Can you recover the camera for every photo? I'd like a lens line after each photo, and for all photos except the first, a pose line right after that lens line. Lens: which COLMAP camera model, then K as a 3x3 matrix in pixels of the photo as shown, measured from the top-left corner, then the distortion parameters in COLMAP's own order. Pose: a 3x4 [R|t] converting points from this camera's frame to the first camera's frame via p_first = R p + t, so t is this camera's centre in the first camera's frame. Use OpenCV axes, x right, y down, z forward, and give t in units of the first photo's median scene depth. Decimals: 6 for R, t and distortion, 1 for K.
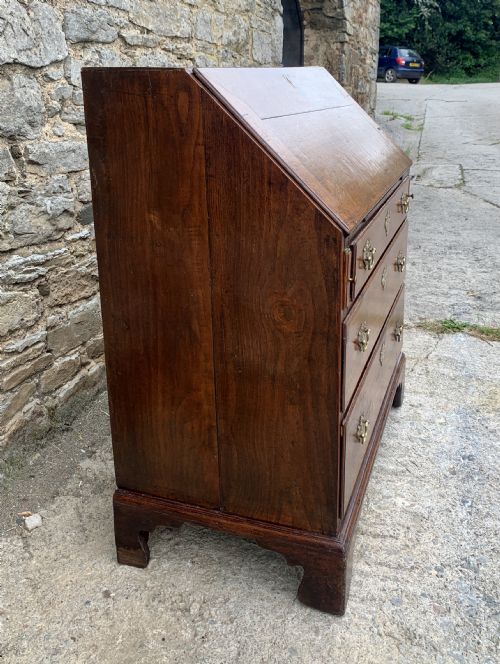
lens RADIAL K [[679.9, 0, 260.3], [0, 679.9, 279.0], [0, 0, 1]] dist [0.017167, 0.000000]
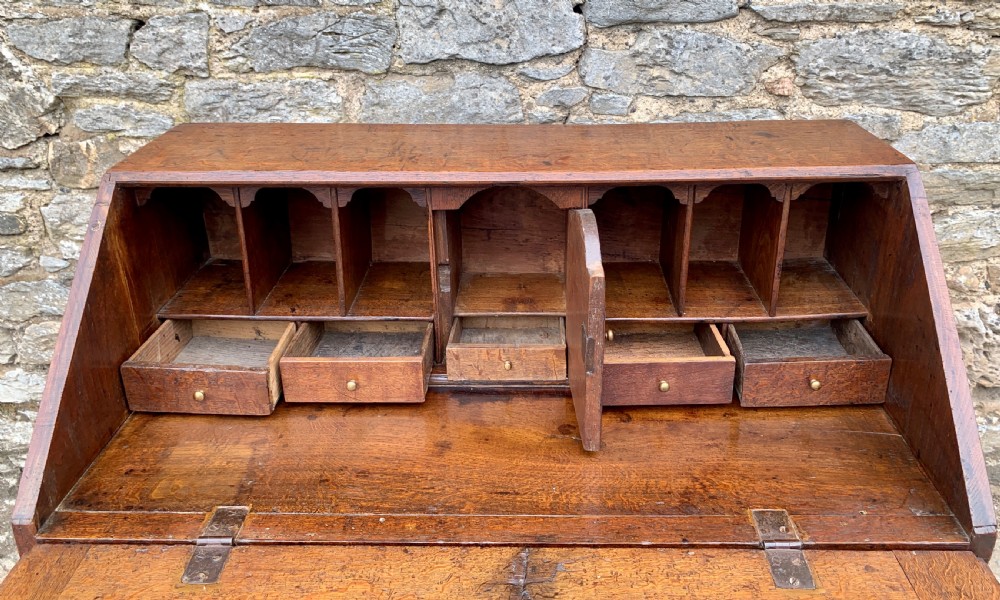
lens RADIAL K [[762.1, 0, 519.3], [0, 762.1, 224.4], [0, 0, 1]] dist [0.029708, -0.031288]
pose [[0.298583, 0.365576, -0.881591, 0.477225], [-0.272743, 0.917889, 0.288254, -0.395544], [0.914582, 0.154380, 0.373774, 0.736087]]
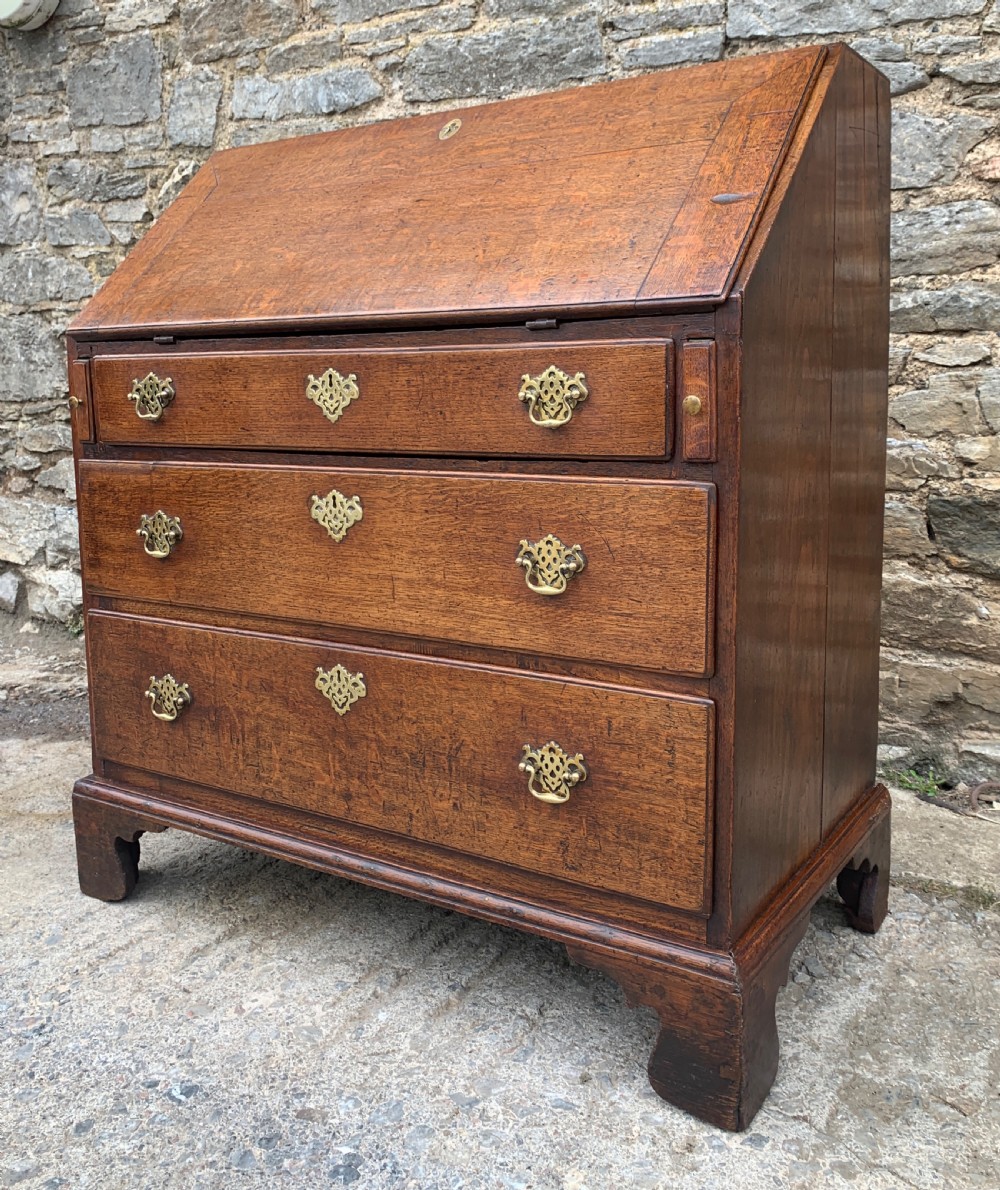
lens RADIAL K [[1107.8, 0, 514.8], [0, 1107.8, 496.1], [0, 0, 1]] dist [0.008324, 0.000000]
pose [[-0.242344, 0.133642, -0.960942, 0.823477], [-0.261152, 0.944924, 0.197275, -0.182808], [0.934382, 0.298761, -0.194096, 1.181647]]
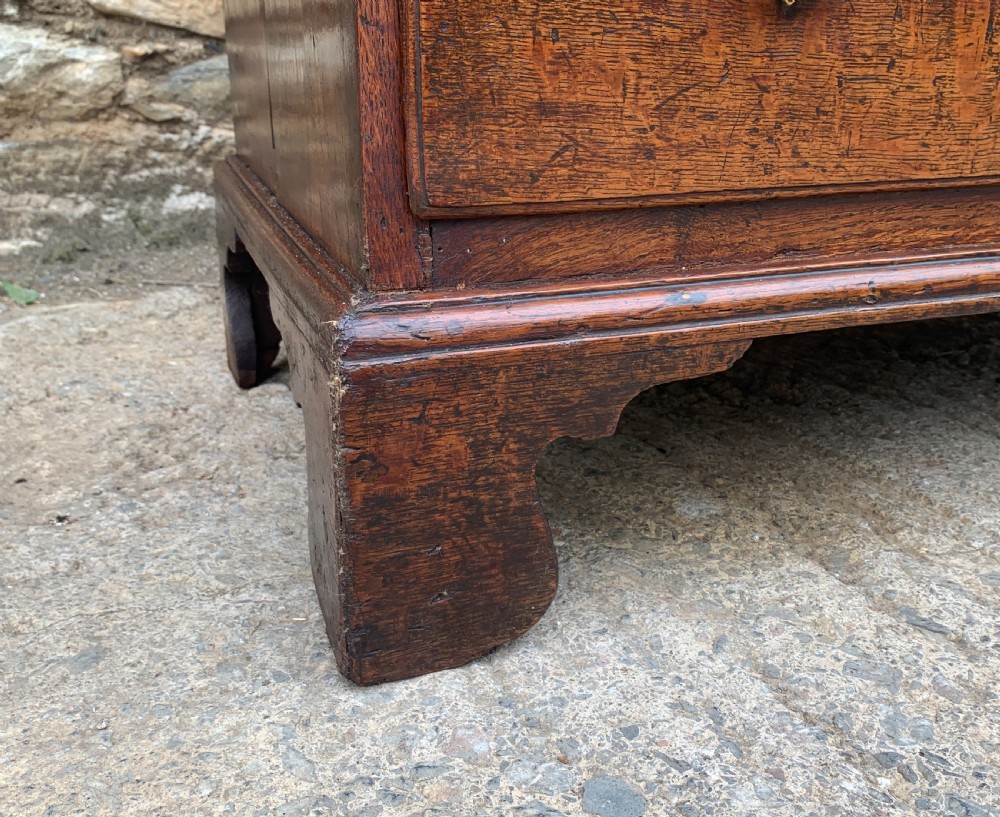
lens RADIAL K [[1041.6, 0, 513.8], [0, 1041.6, 392.7], [0, 0, 1]] dist [0.003616, 0.000000]
pose [[0.633186, 0.261172, -0.728604, 0.286781], [-0.241103, 0.961068, 0.134972, 0.270789], [0.735489, 0.090207, 0.671504, 0.628465]]
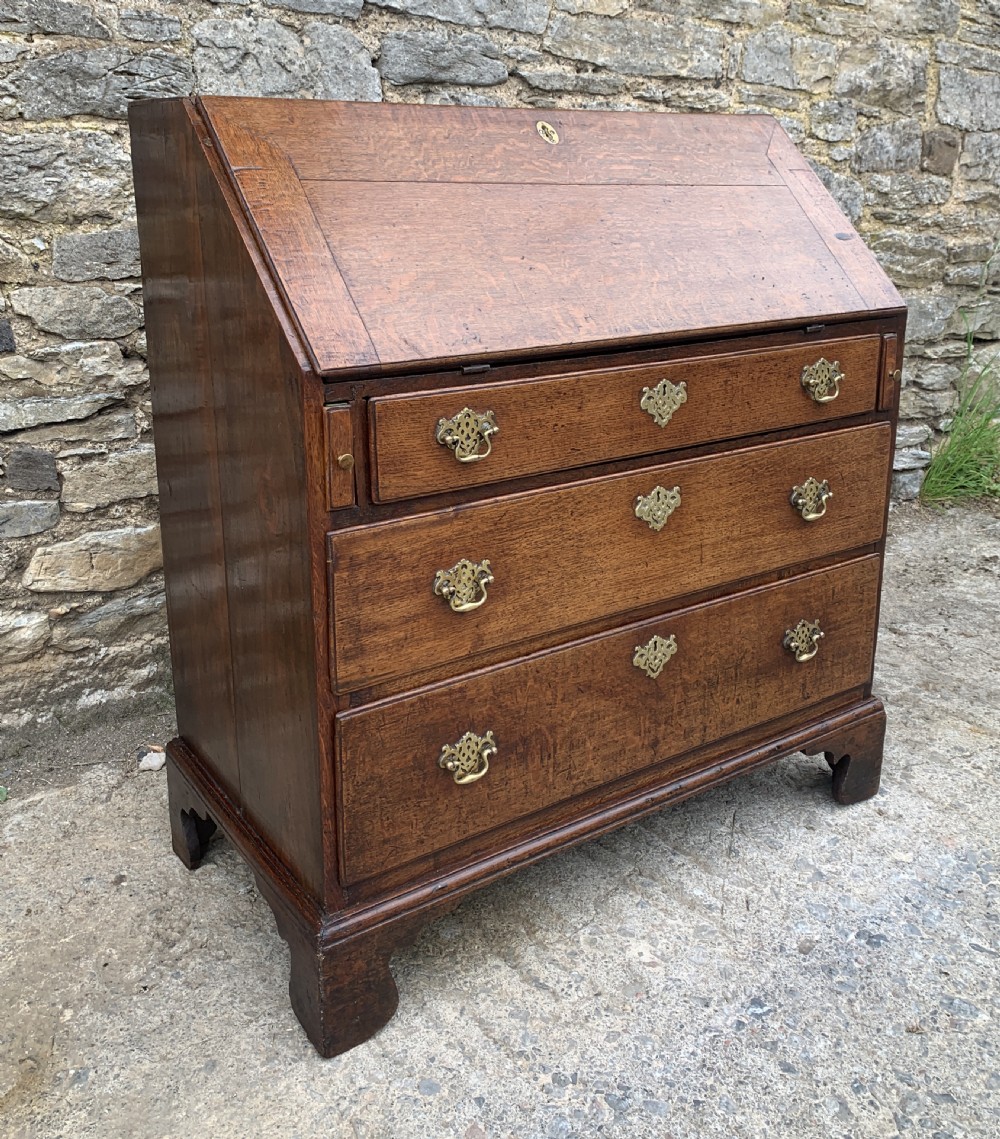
lens RADIAL K [[1149.1, 0, 509.3], [0, 1149.1, 471.2], [0, 0, 1]] dist [0.013631, 0.000000]
pose [[0.804935, 0.161264, -0.571029, 0.551361], [-0.183201, 0.982885, 0.019333, -0.023488], [0.564374, 0.089052, 0.820702, 0.202280]]
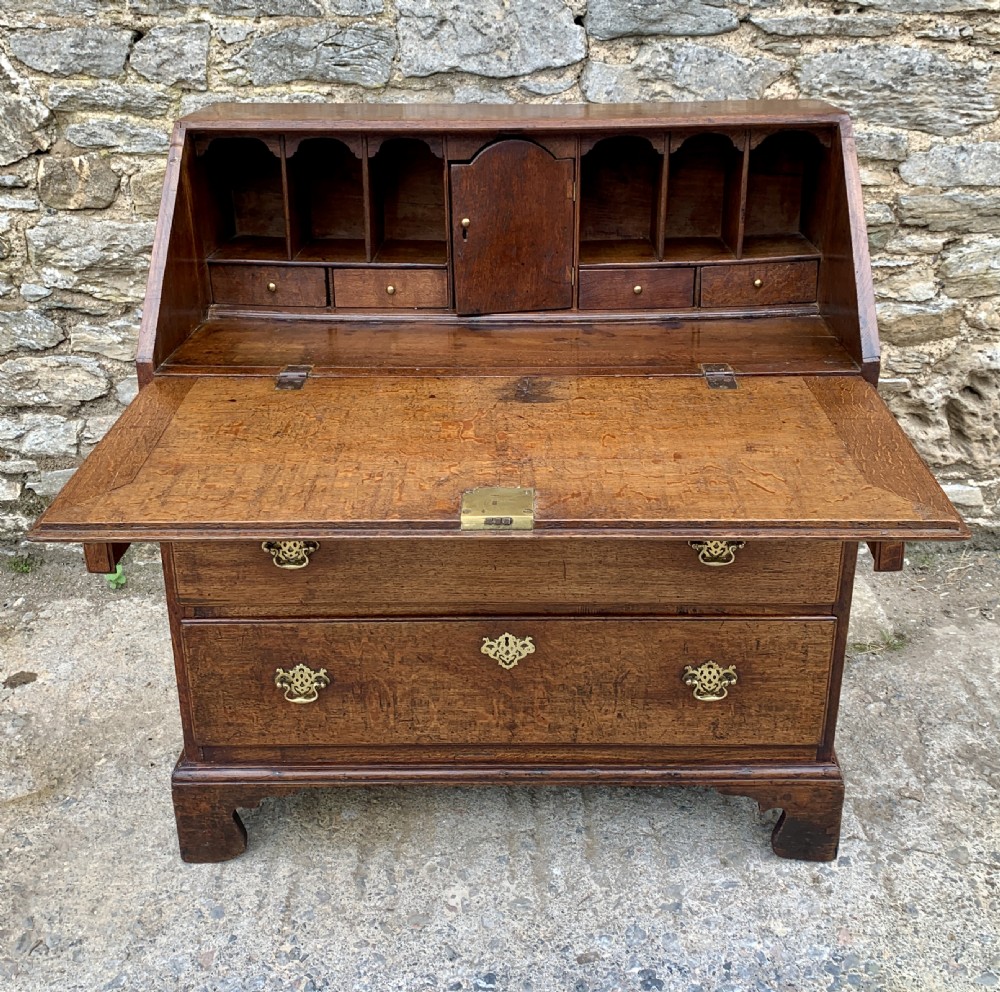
lens RADIAL K [[1154.3, 0, 522.2], [0, 1154.3, 444.9], [0, 0, 1]] dist [0.007540, 0.000000]
pose [[0.304468, 0.361835, -0.881121, 0.926085], [-0.276043, 0.918861, 0.281947, -0.303707], [0.911646, 0.157384, 0.379646, 0.610132]]
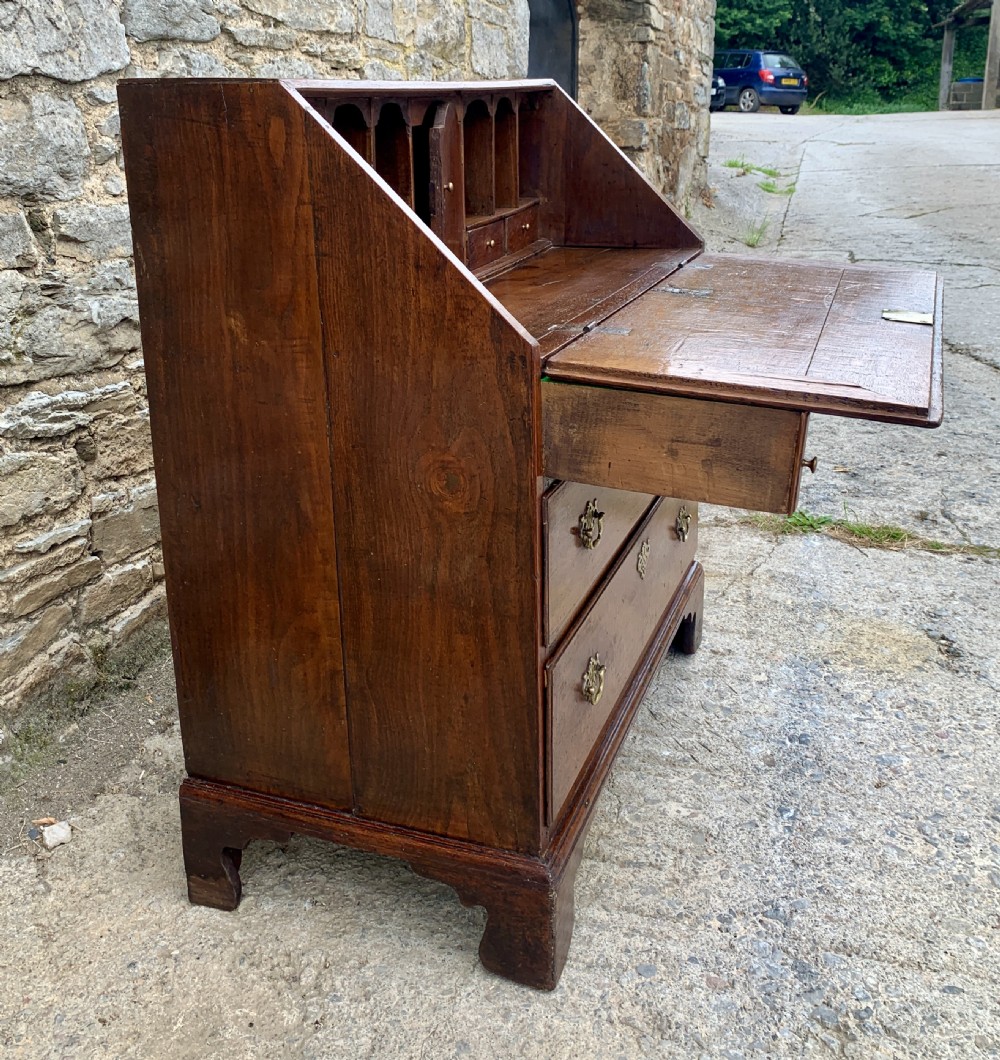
lens RADIAL K [[1179.3, 0, 498.8], [0, 1179.3, 434.5], [0, 0, 1]] dist [0.016212, 0.000000]
pose [[0.999696, 0.003538, -0.024418, 0.075807], [-0.003921, 0.999870, -0.015638, 0.017636], [0.024359, 0.015729, 0.999580, -0.034687]]
